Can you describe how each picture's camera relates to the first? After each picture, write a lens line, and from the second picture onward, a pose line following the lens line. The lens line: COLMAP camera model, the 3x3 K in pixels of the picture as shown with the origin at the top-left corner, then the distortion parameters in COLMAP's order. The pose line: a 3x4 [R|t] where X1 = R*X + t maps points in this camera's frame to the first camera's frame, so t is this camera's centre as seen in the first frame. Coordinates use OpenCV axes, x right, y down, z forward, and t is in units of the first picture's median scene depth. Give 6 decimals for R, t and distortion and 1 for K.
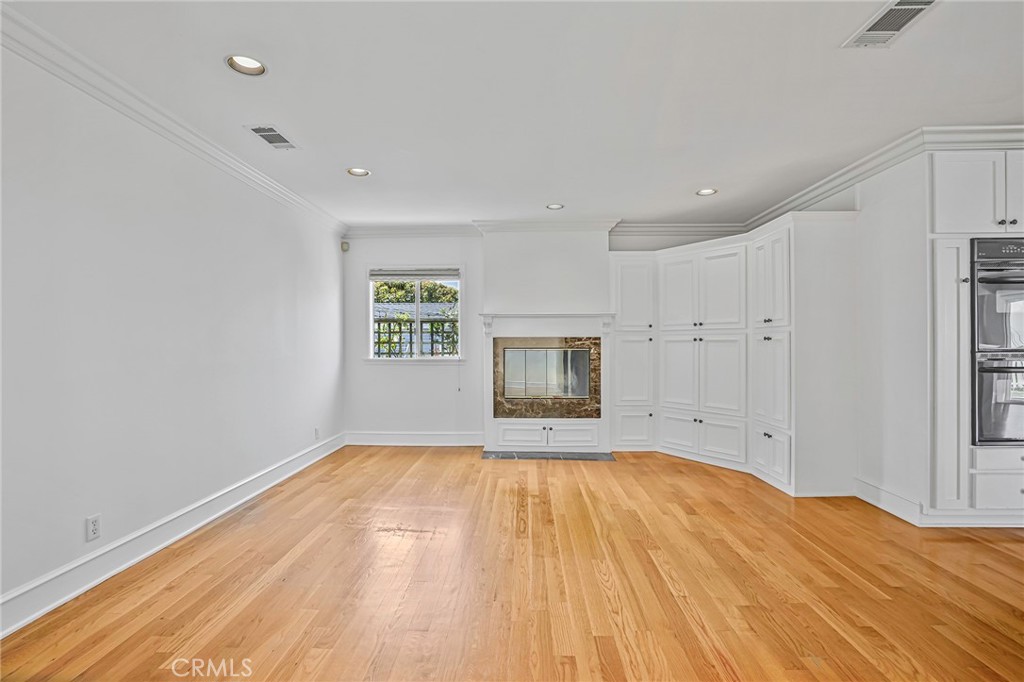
lens RADIAL K [[482.3, 0, 512.0], [0, 482.3, 341.0], [0, 0, 1]] dist [-0.036289, 0.000018]
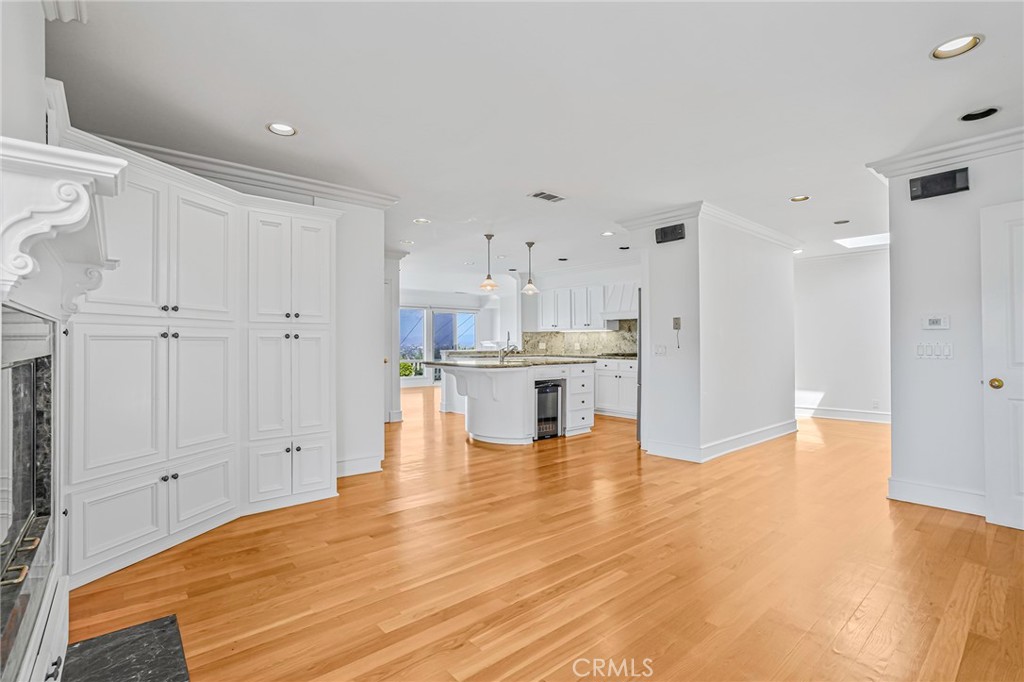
lens RADIAL K [[468.0, 0, 512.0], [0, 468.0, 341.0], [0, 0, 1]] dist [-0.016982, 0.000170]
pose [[-0.667466, 0.004858, 0.744624, -0.372409], [-0.005236, 0.999923, -0.011217, 0.010142], [-0.744622, -0.011386, -0.667389, 1.334975]]
